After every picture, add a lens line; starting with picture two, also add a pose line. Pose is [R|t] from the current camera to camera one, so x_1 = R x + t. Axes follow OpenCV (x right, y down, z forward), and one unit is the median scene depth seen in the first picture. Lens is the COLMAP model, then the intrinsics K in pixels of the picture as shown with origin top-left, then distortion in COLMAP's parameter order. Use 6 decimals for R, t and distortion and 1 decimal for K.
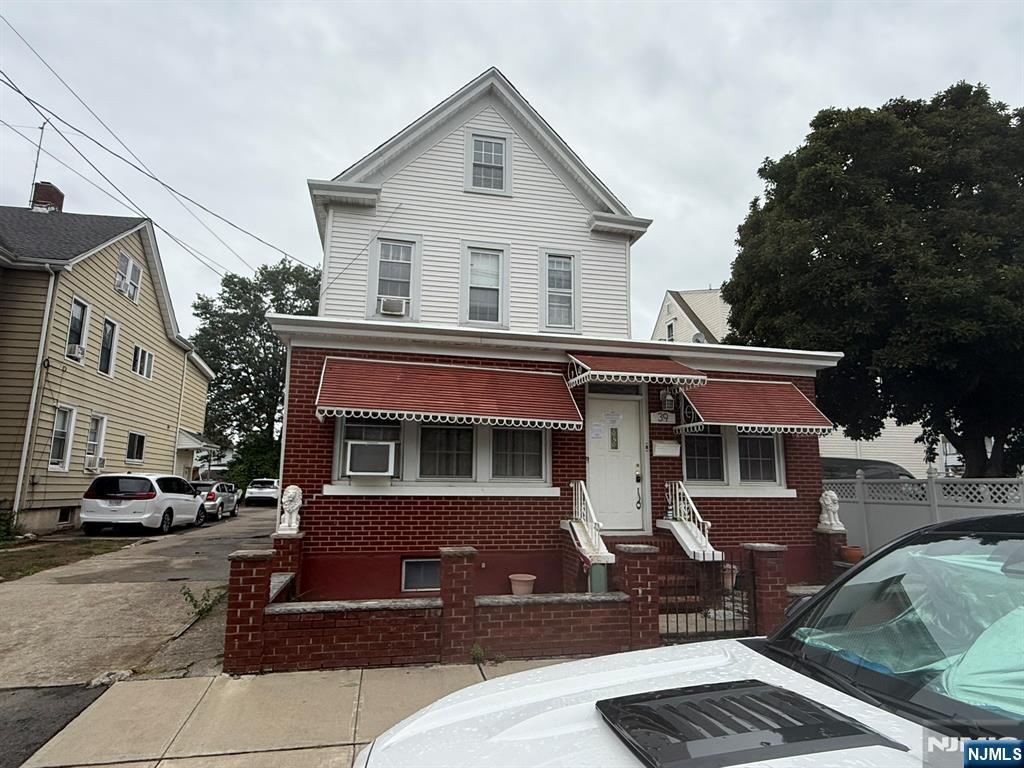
lens RADIAL K [[578.3, 0, 510.4], [0, 578.3, 384.7], [0, 0, 1]] dist [-0.000307, 0.000207]
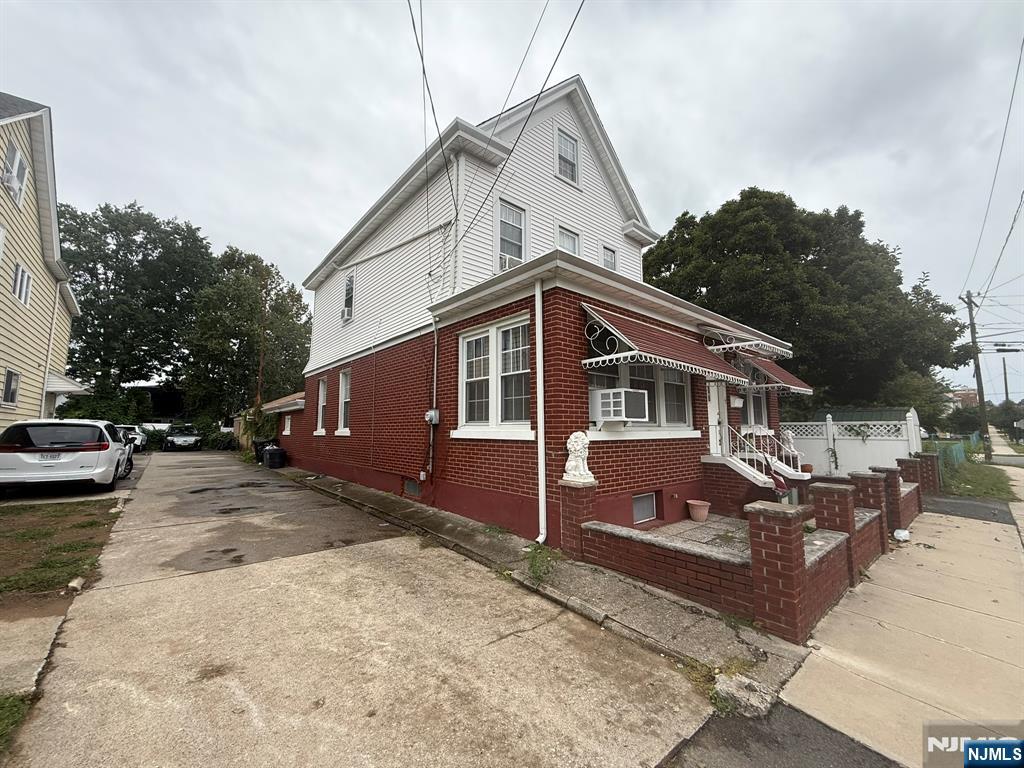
lens RADIAL K [[406.4, 0, 510.9], [0, 406.4, 381.7], [0, 0, 1]] dist [-0.001220, -0.000082]
pose [[0.884461, 0.044597, 0.464478, -0.513787], [-0.071336, 0.996644, 0.040145, 0.047038], [-0.461129, -0.068641, 0.884674, 0.298829]]
